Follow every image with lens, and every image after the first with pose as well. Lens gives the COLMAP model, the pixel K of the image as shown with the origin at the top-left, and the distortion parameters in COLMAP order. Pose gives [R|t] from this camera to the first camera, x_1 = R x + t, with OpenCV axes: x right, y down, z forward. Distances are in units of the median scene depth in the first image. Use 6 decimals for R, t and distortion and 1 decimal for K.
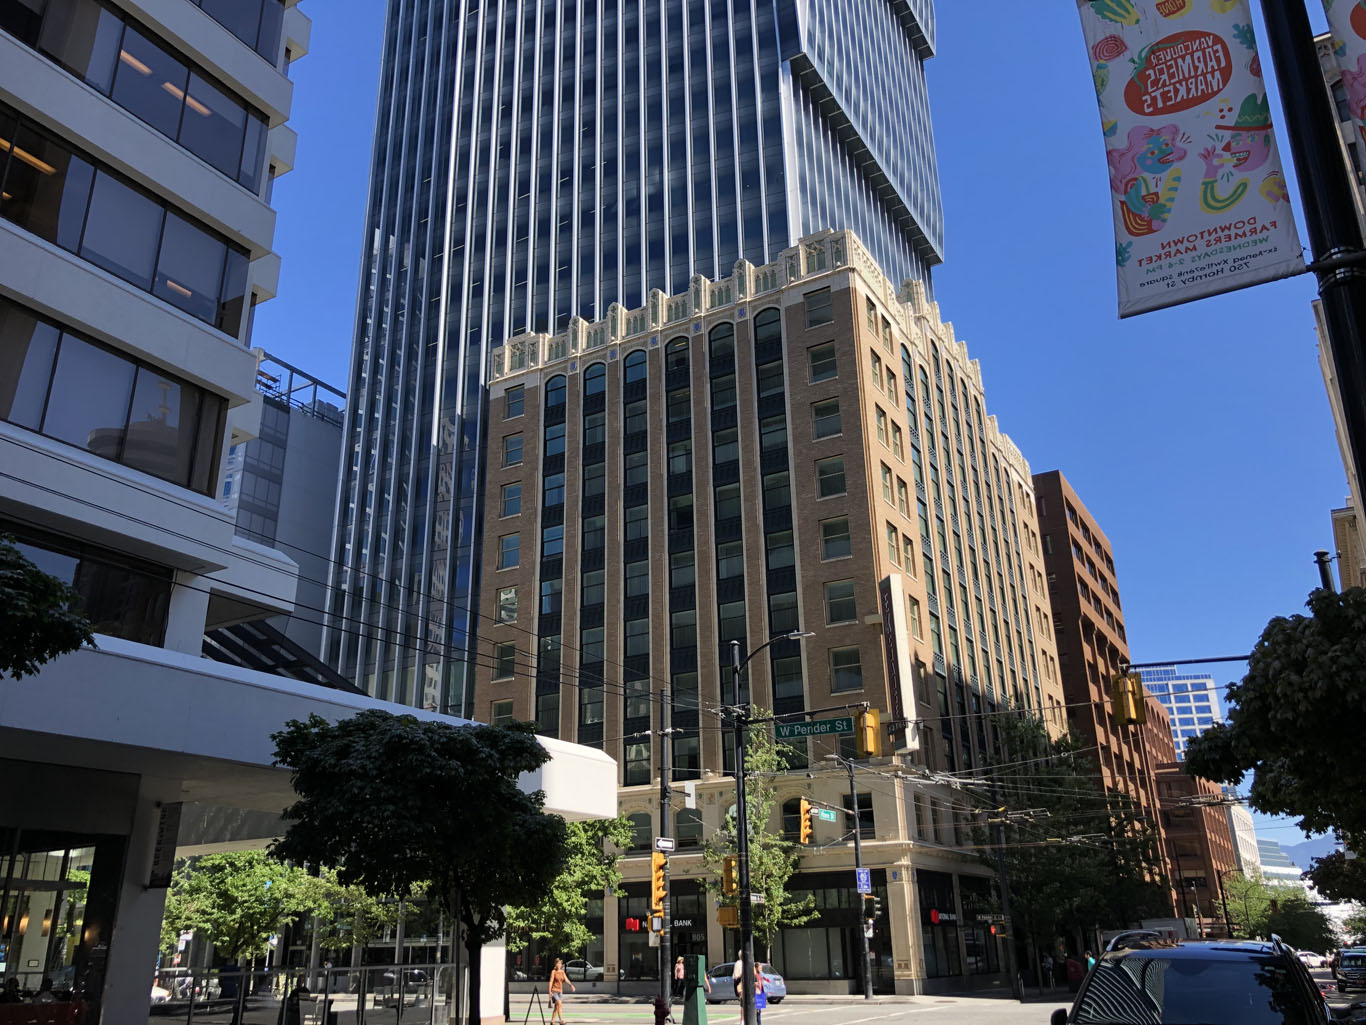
lens RADIAL K [[1126.9, 0, 683.1], [0, 1126.9, 505.7], [0, 0, 1]] dist [0.029684, -0.009507]
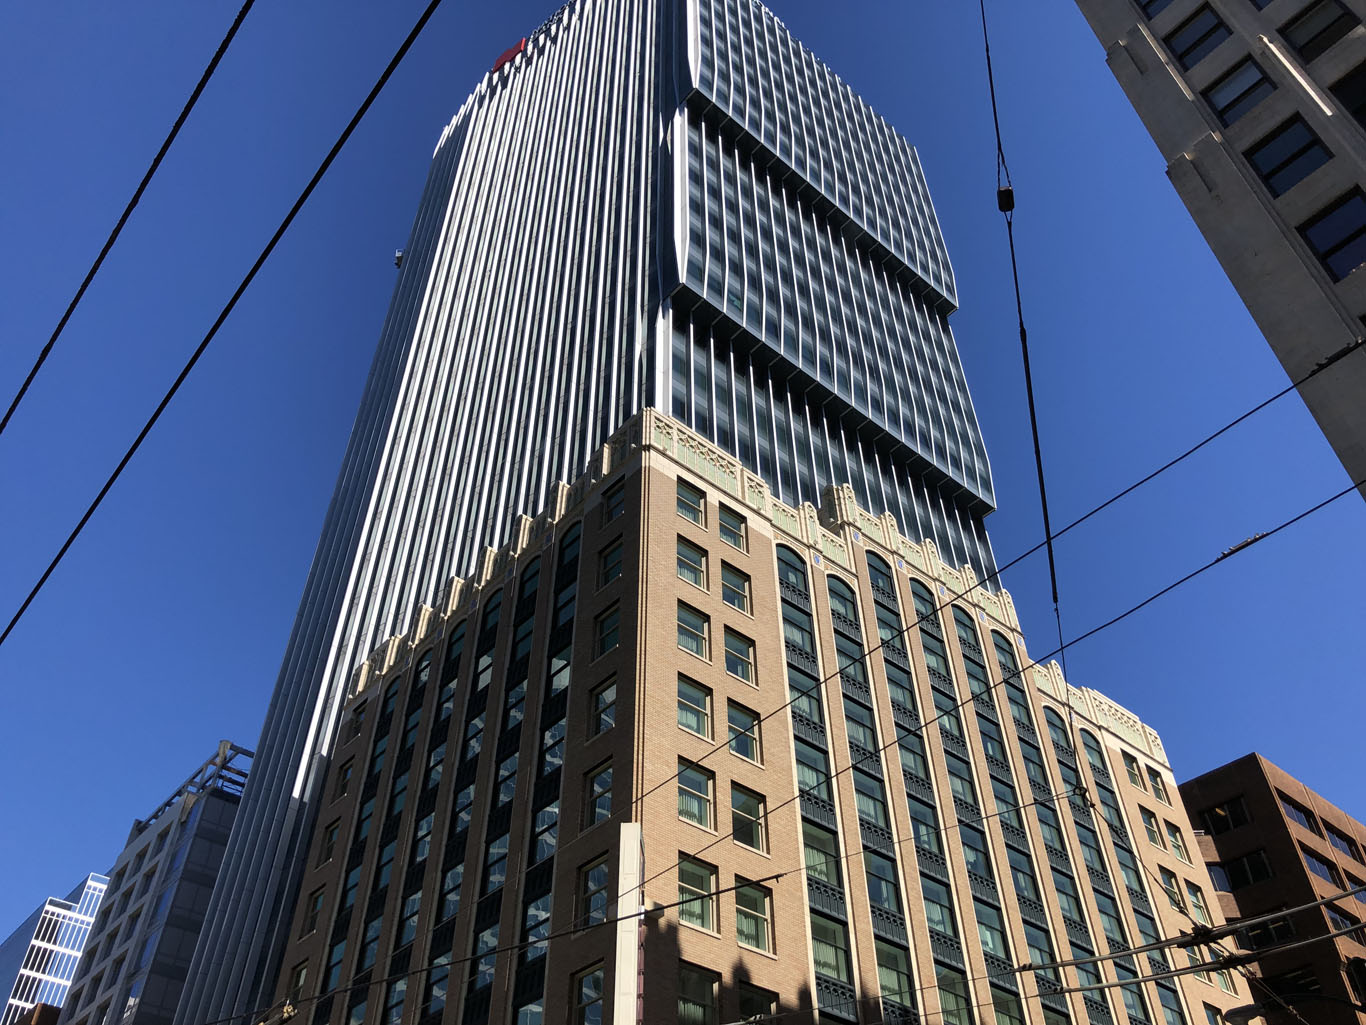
lens RADIAL K [[1140.2, 0, 683.0], [0, 1140.2, 512.5], [0, 0, 1]] dist [0.004375, -0.001867]
pose [[0.946611, -0.212425, -0.242493, 0.208385], [0.104737, 0.914047, -0.391853, 0.080336], [0.304889, 0.345534, 0.887496, 0.203033]]
